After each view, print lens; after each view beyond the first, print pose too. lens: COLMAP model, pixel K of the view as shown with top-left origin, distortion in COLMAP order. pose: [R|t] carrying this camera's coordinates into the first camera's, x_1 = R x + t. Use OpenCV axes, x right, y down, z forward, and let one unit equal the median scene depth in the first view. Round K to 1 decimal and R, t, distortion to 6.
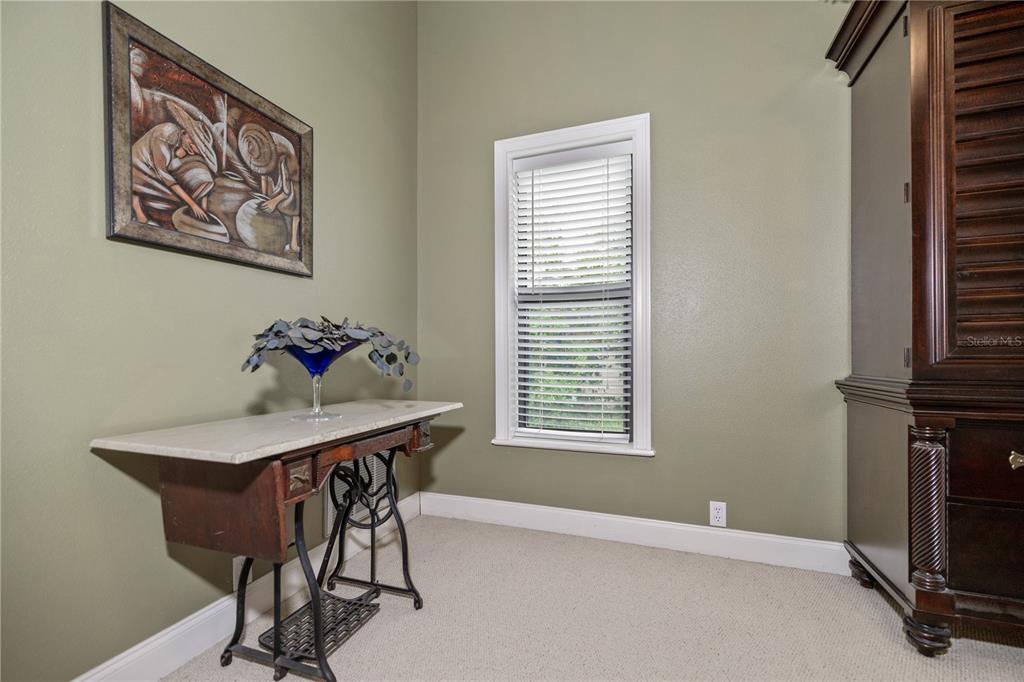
lens RADIAL K [[435.4, 0, 509.7], [0, 435.4, 341.3], [0, 0, 1]] dist [0.000416, 0.000322]
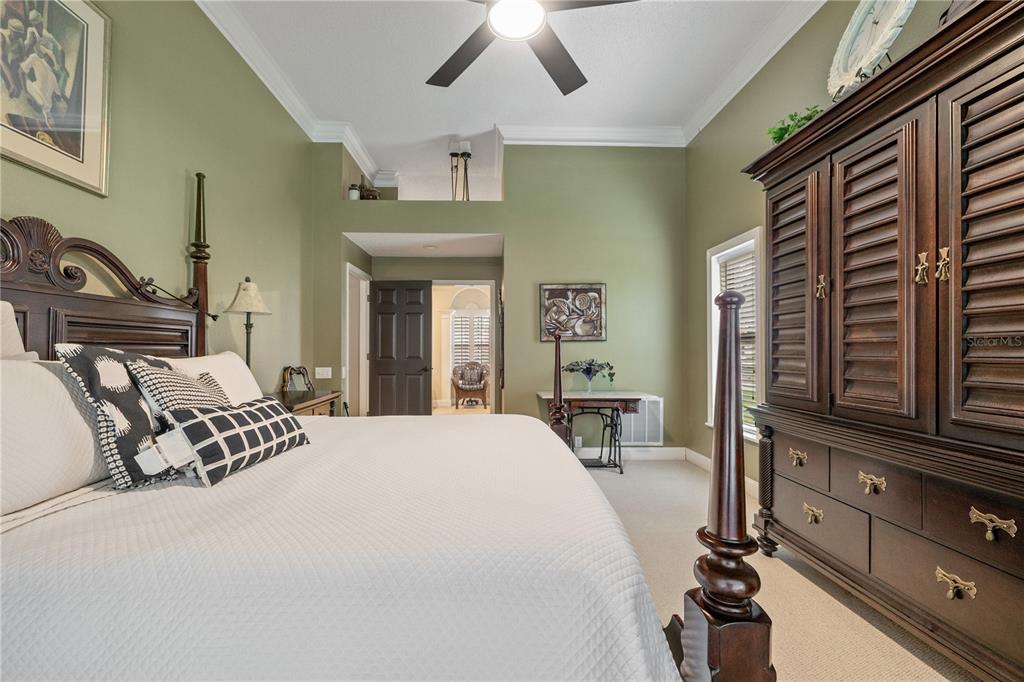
lens RADIAL K [[435.4, 0, 512.2], [0, 435.4, 342.1], [0, 0, 1]] dist [0.000416, 0.000322]
pose [[0.370109, -0.001861, -0.928986, 2.133499], [0.010891, 0.999938, 0.002336, -0.189959], [0.928925, -0.010982, 0.370106, -0.582865]]
